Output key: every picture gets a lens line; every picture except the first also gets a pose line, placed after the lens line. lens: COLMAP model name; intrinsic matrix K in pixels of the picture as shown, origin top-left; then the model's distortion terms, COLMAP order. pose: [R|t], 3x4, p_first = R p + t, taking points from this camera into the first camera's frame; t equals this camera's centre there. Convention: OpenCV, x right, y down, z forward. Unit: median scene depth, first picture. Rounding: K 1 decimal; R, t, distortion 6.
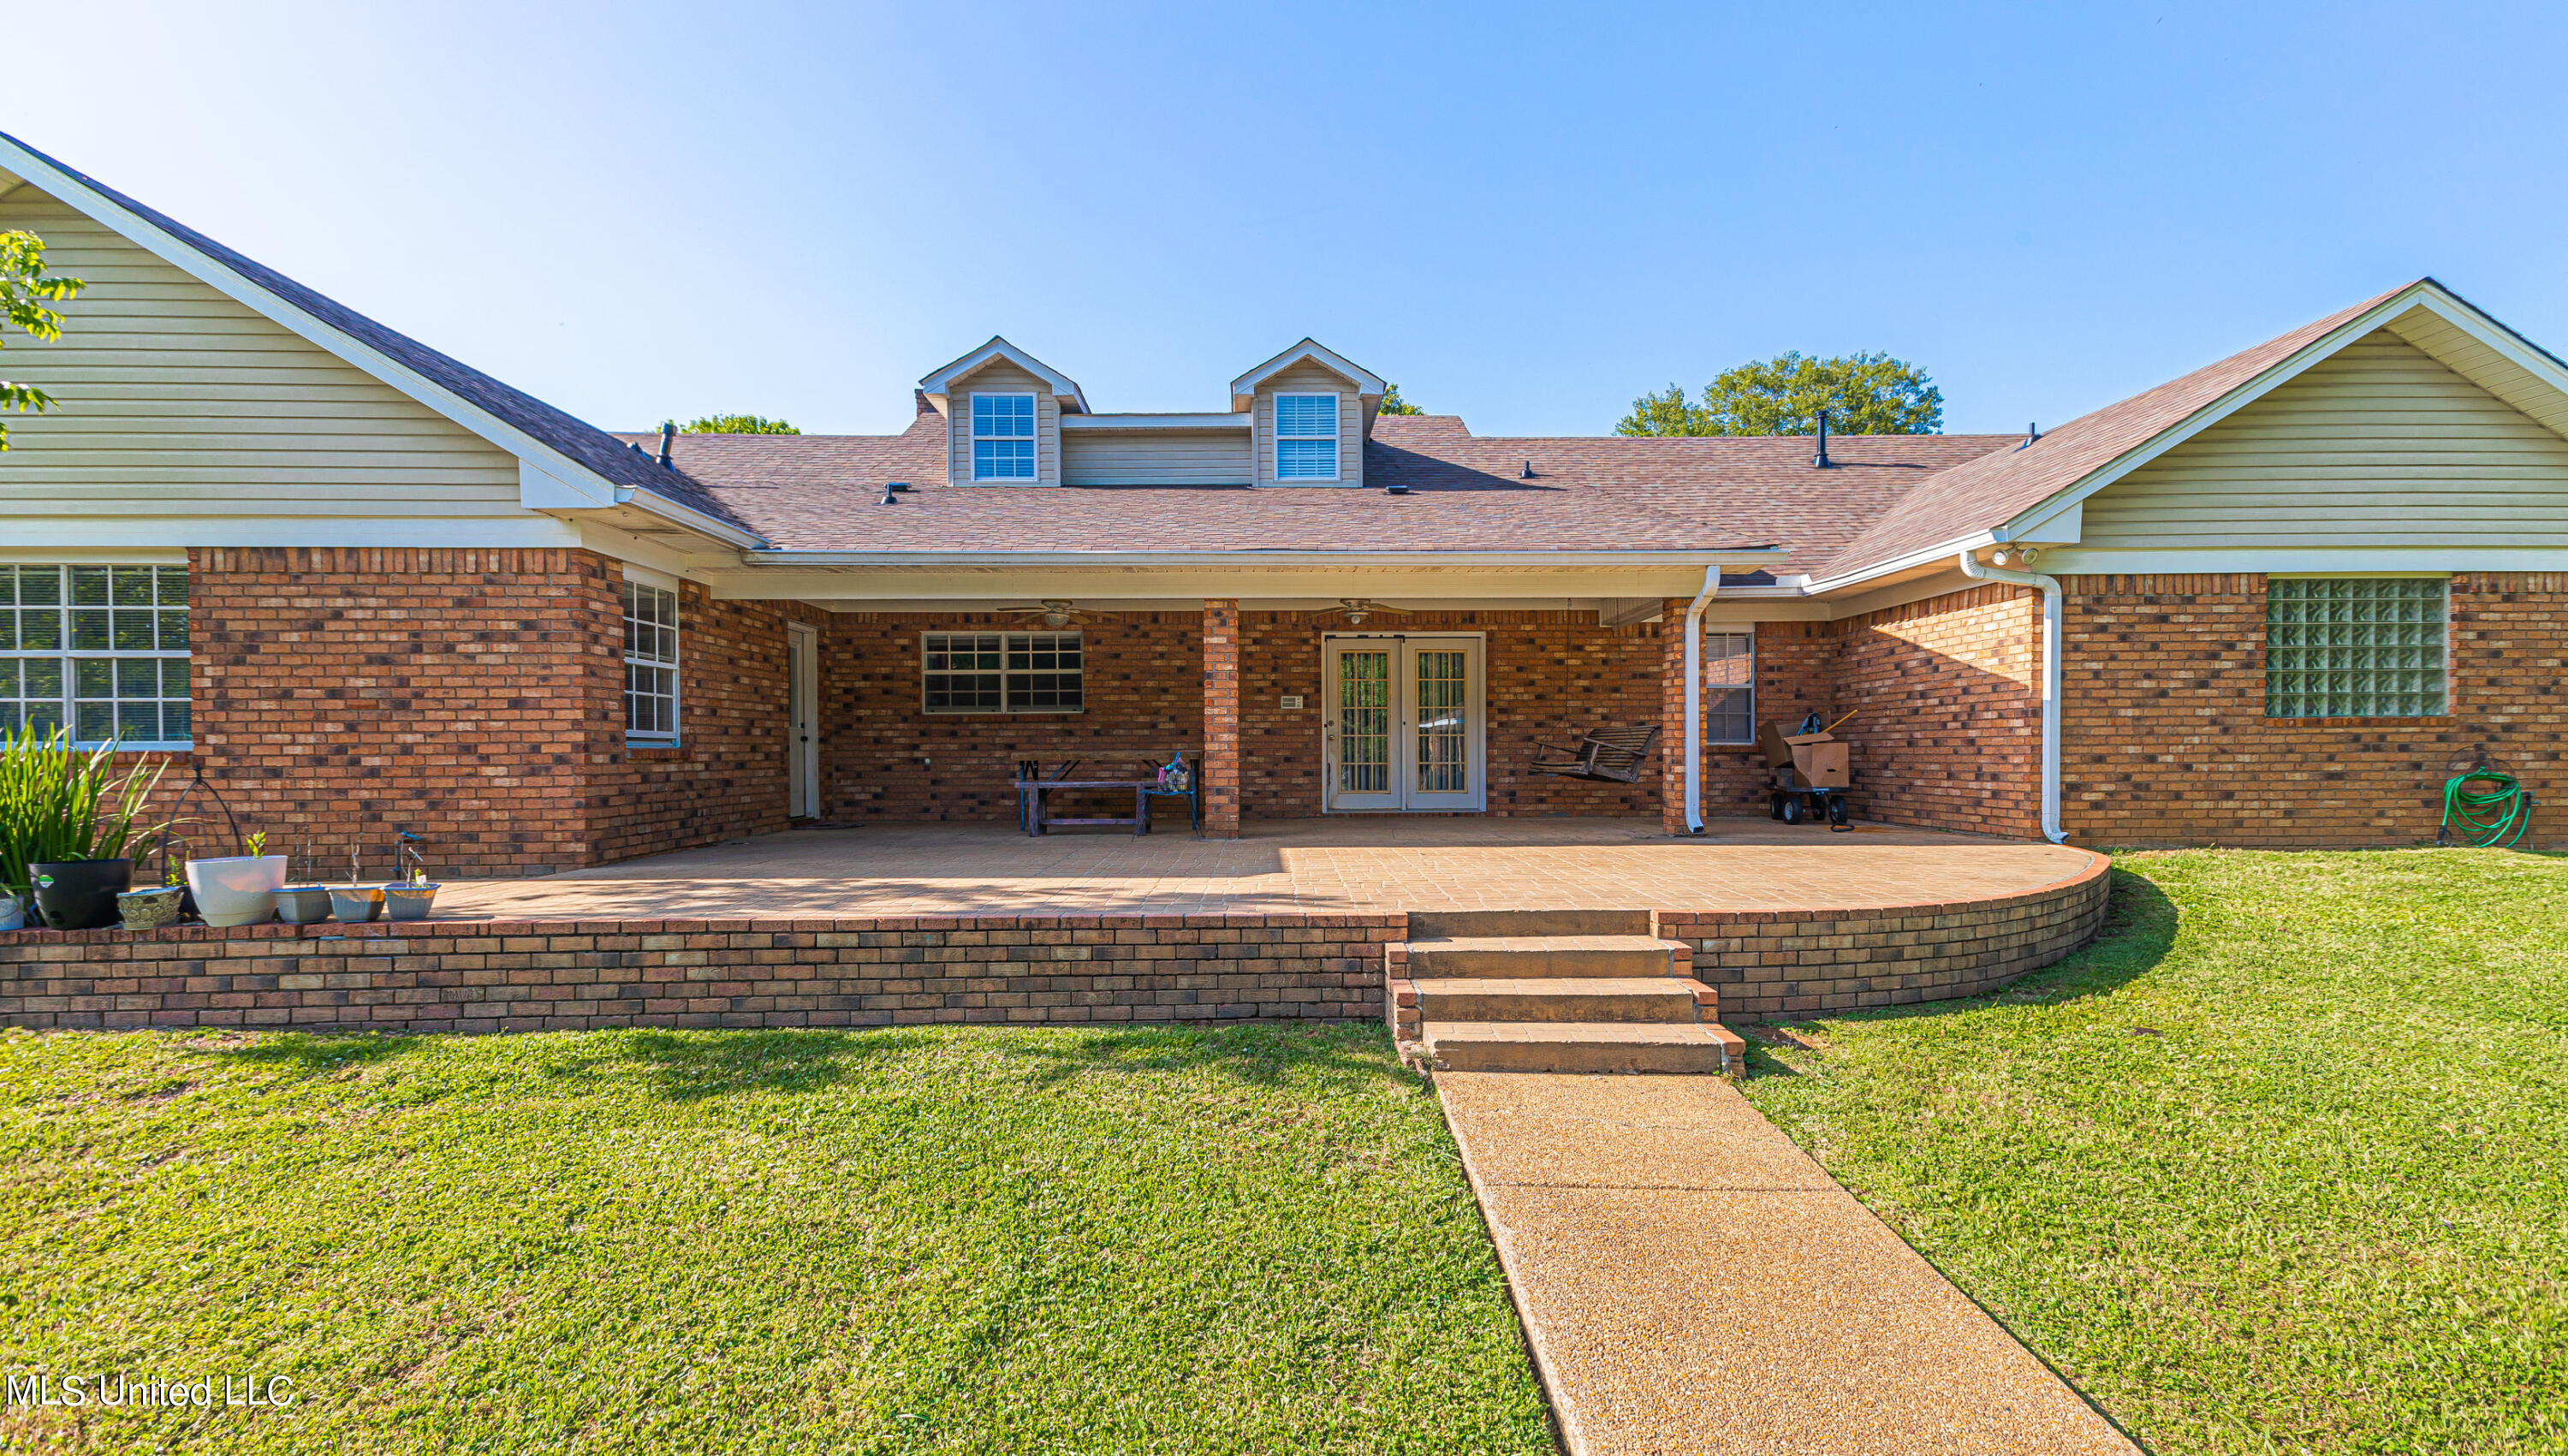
lens RADIAL K [[1134.5, 0, 1298.6], [0, 1134.5, 768.6], [0, 0, 1]] dist [0.014897, 0.000038]
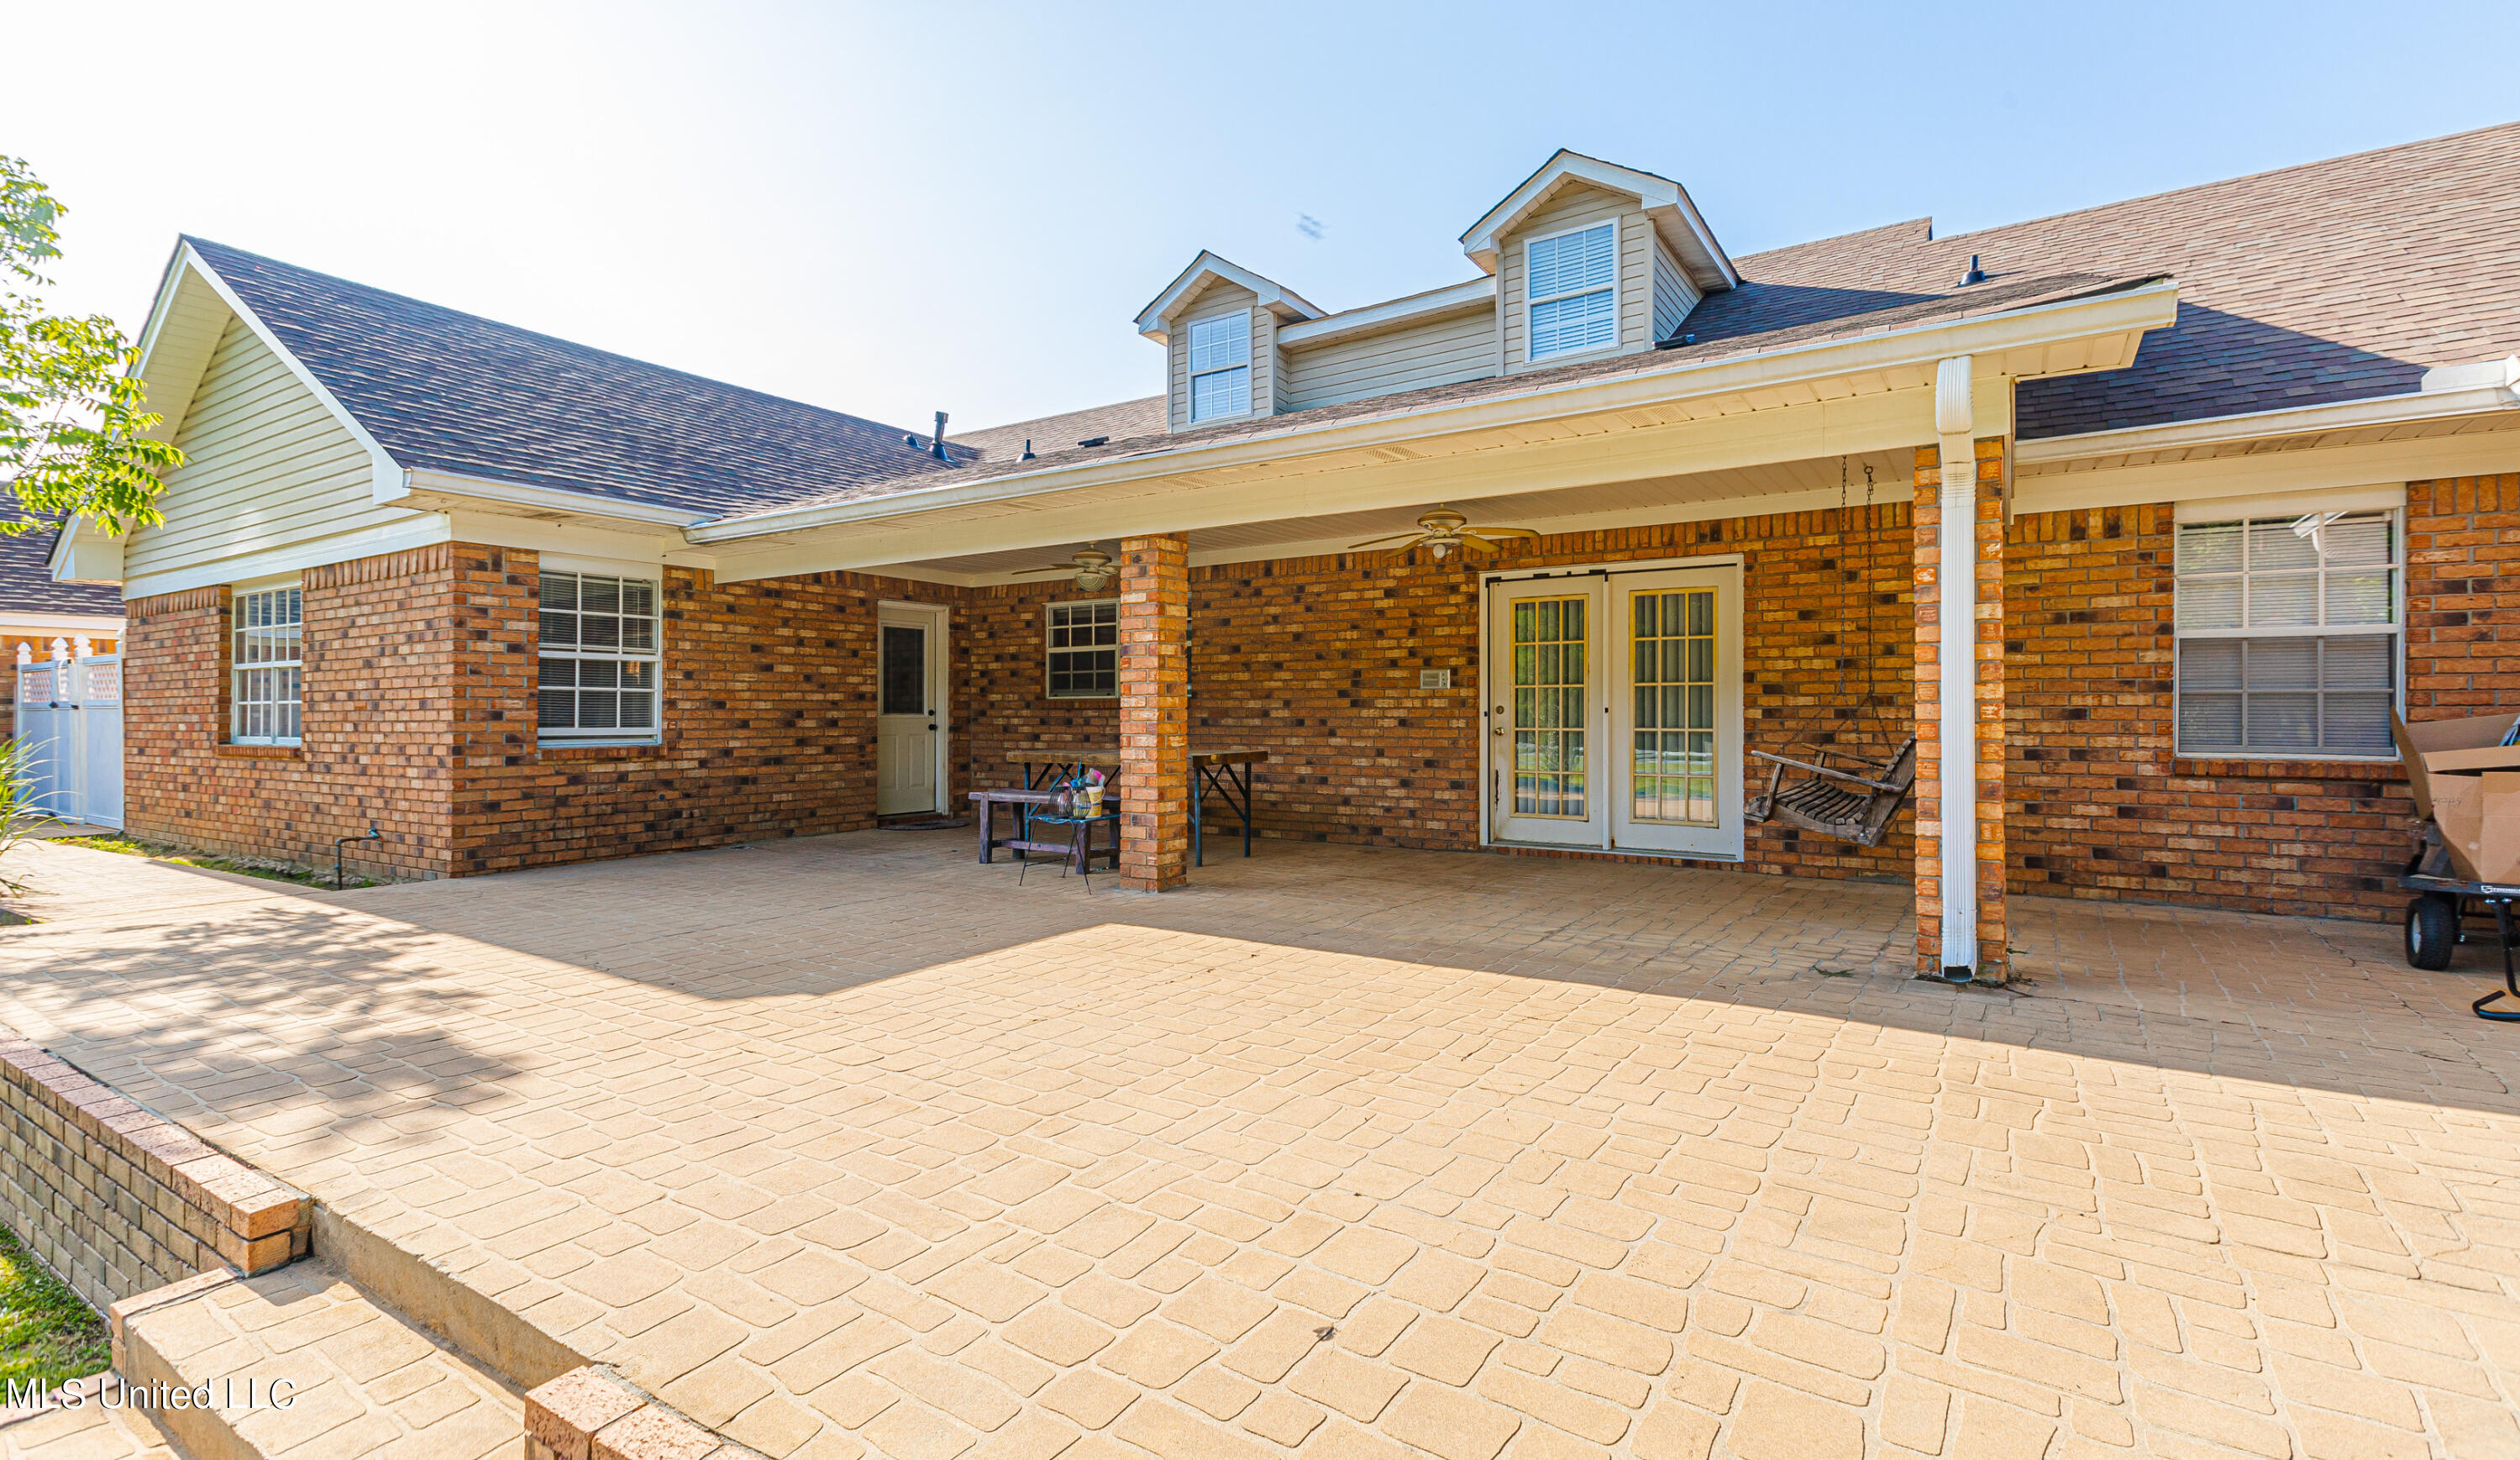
lens RADIAL K [[1145.8, 0, 1265.7], [0, 1145.8, 710.3], [0, 0, 1]] dist [0.022257, 0.000361]
pose [[0.820317, 0.002379, -0.571904, 0.305918], [-0.011598, 0.999855, -0.012476, -0.030294], [0.571791, 0.016867, 0.820226, 0.379799]]
